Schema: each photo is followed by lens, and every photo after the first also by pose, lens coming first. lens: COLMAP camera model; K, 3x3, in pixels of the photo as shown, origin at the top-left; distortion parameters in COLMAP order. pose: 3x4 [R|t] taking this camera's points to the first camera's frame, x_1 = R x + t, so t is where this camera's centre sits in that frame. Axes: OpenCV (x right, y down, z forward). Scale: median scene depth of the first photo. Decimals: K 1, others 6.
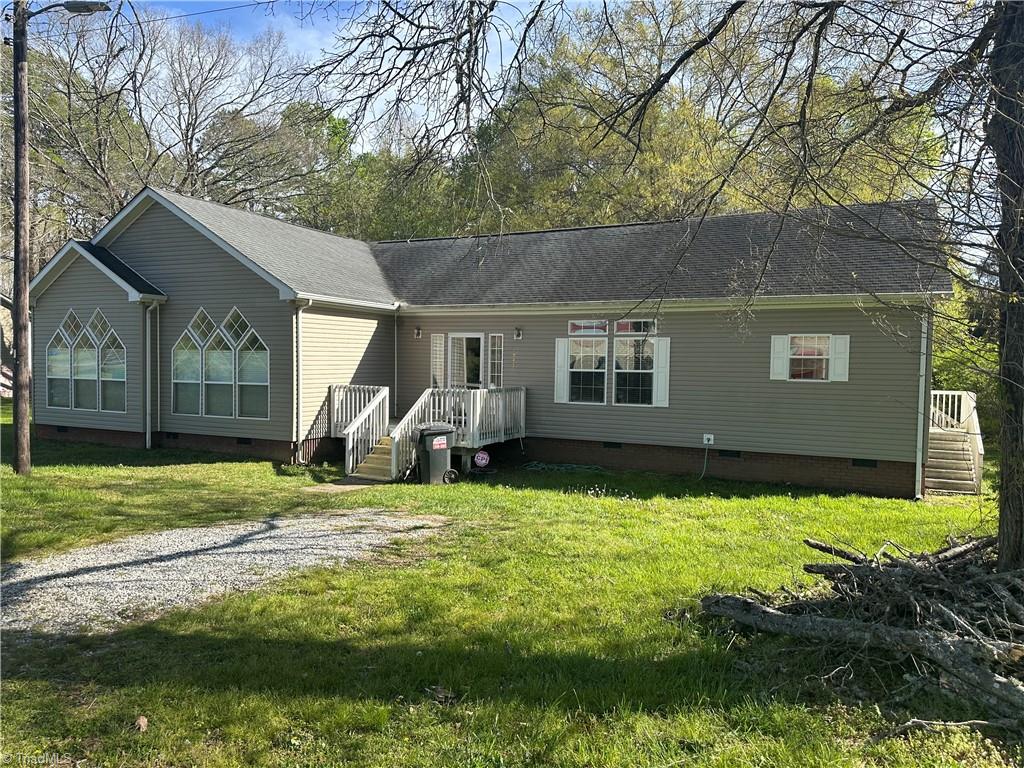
lens RADIAL K [[706.6, 0, 513.3], [0, 706.6, 387.2], [0, 0, 1]] dist [0.057355, -0.130565]
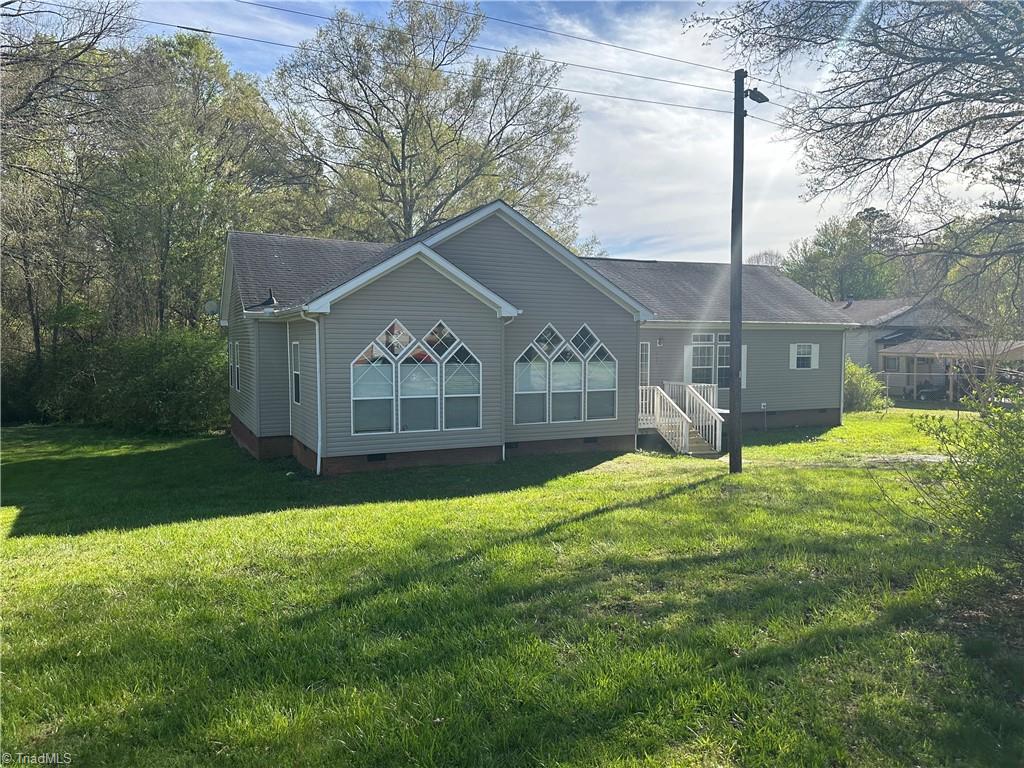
lens RADIAL K [[714.5, 0, 507.1], [0, 714.5, 380.4], [0, 0, 1]] dist [0.066572, -0.073442]
pose [[0.667666, -0.052272, 0.742624, -1.352706], [0.039374, 0.998615, 0.034891, -0.068390], [-0.743419, 0.005944, 0.668799, 0.334350]]
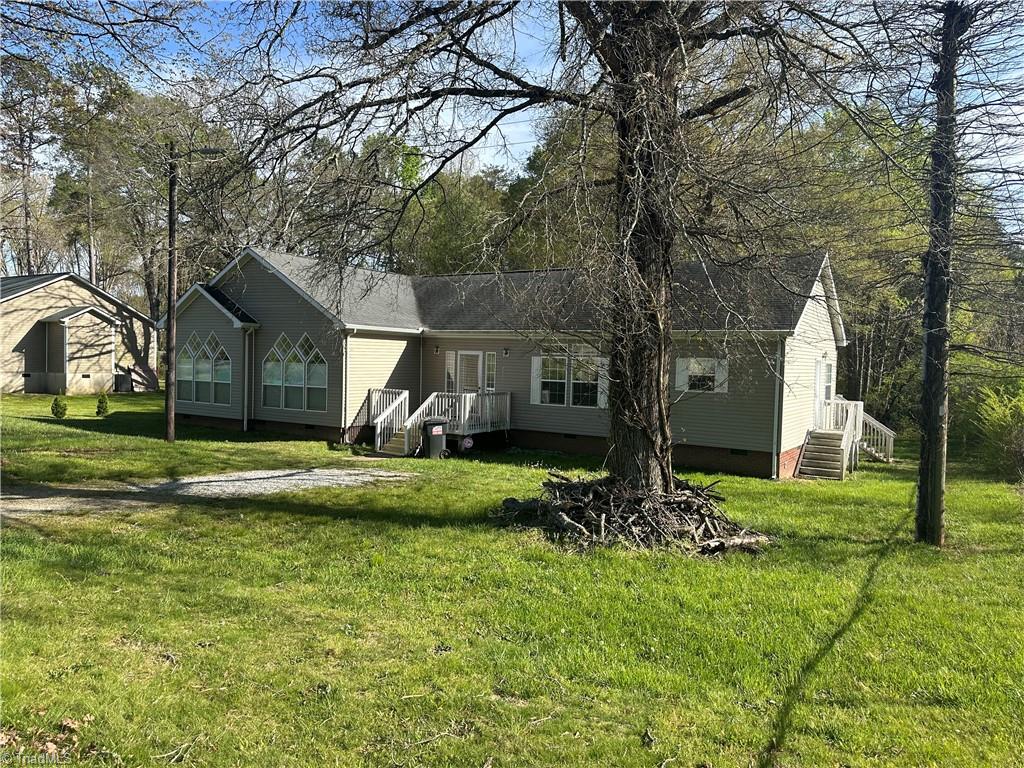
lens RADIAL K [[714.5, 0, 507.1], [0, 714.5, 380.4], [0, 0, 1]] dist [0.066572, -0.073442]
pose [[0.991903, 0.015197, -0.126085, 0.198320], [-0.016400, 0.999829, -0.008508, -0.011635], [0.125934, 0.010507, 0.991983, -0.387476]]
